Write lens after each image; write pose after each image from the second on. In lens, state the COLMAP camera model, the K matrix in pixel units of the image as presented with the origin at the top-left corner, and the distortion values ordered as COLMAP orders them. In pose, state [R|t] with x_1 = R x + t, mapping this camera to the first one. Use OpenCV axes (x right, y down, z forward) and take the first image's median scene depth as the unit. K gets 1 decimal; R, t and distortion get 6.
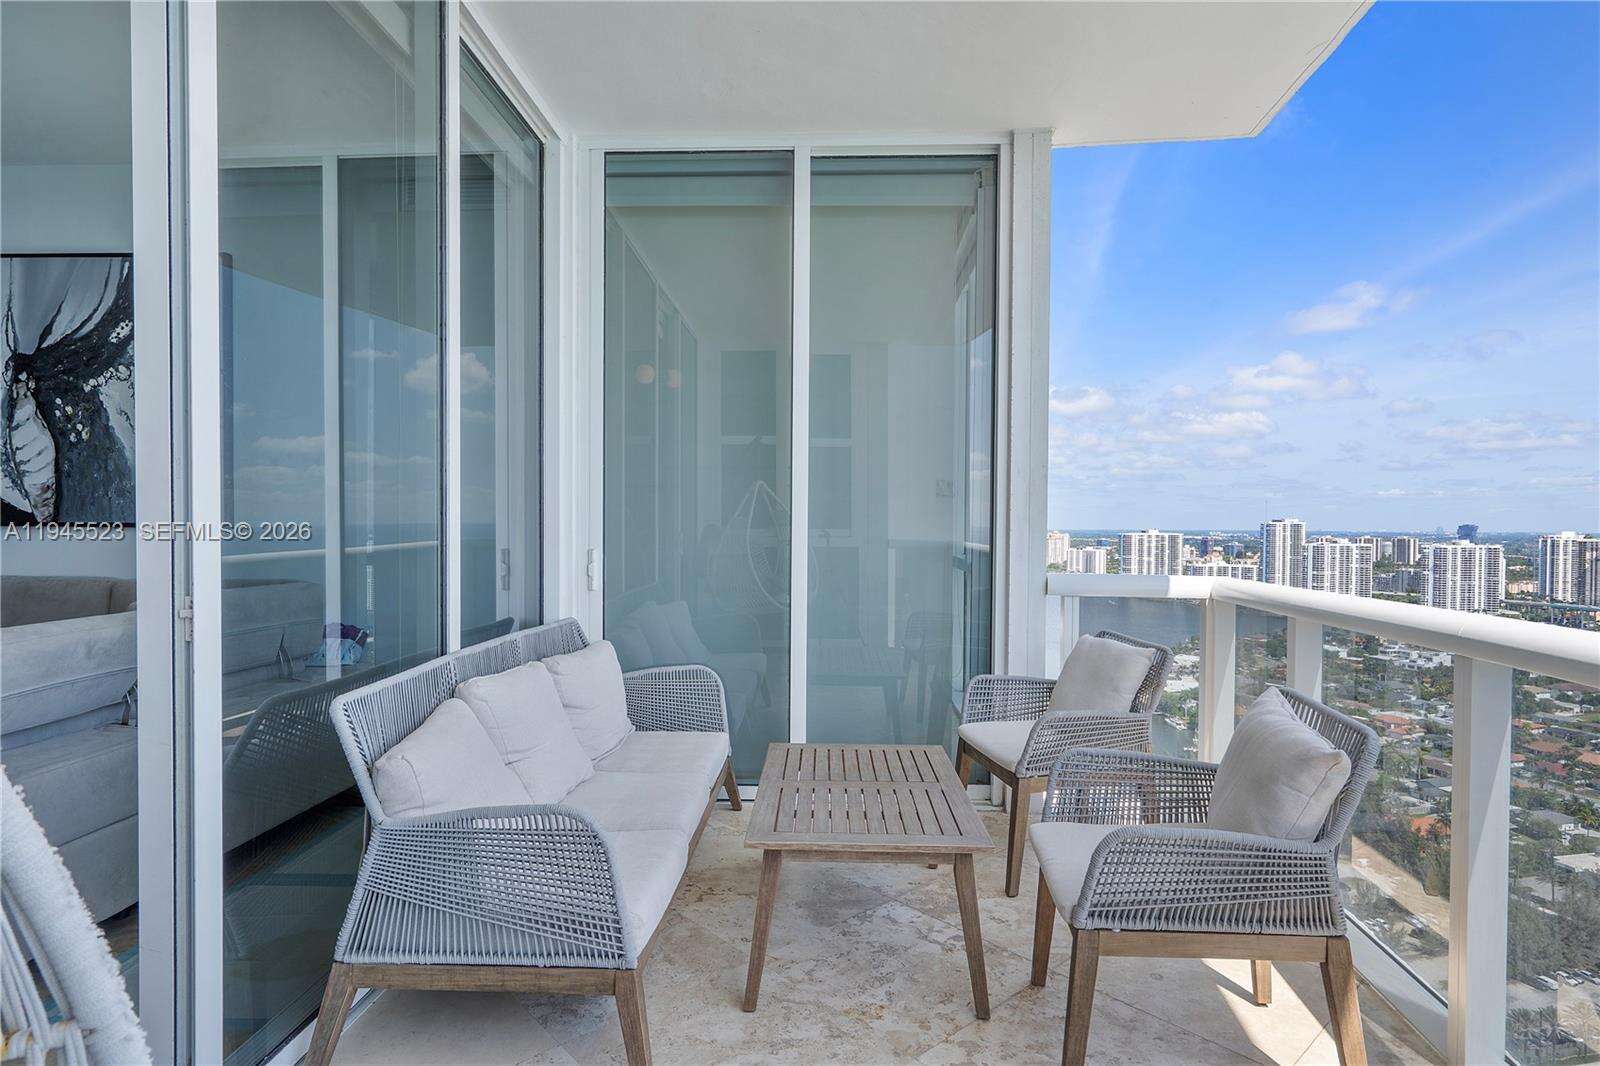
lens RADIAL K [[829.2, 0, 801.8], [0, 829.2, 537.3], [0, 0, 1]] dist [-0.000485, 0.000150]
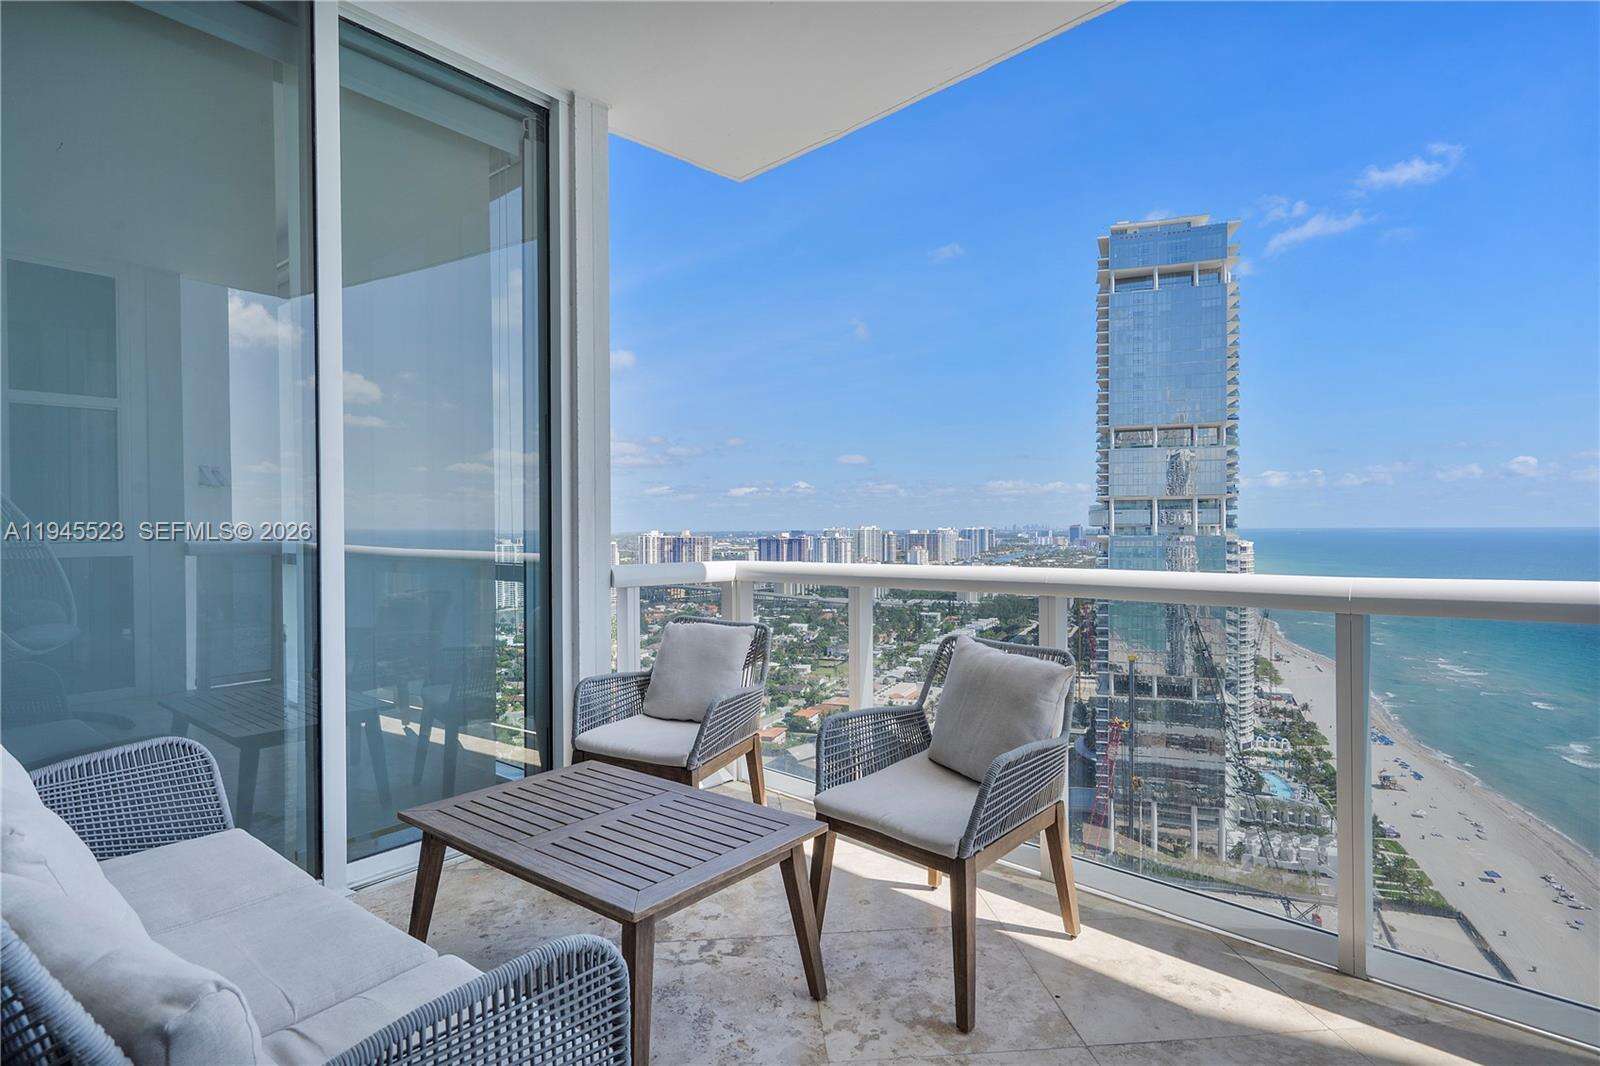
lens RADIAL K [[829.2, 0, 801.8], [0, 829.2, 537.3], [0, 0, 1]] dist [-0.000485, 0.000150]
pose [[0.604656, -0.018500, 0.796272, -0.341112], [0.021670, 0.999742, 0.006772, 0.009319], [-0.796192, 0.013161, 0.604901, 0.237731]]
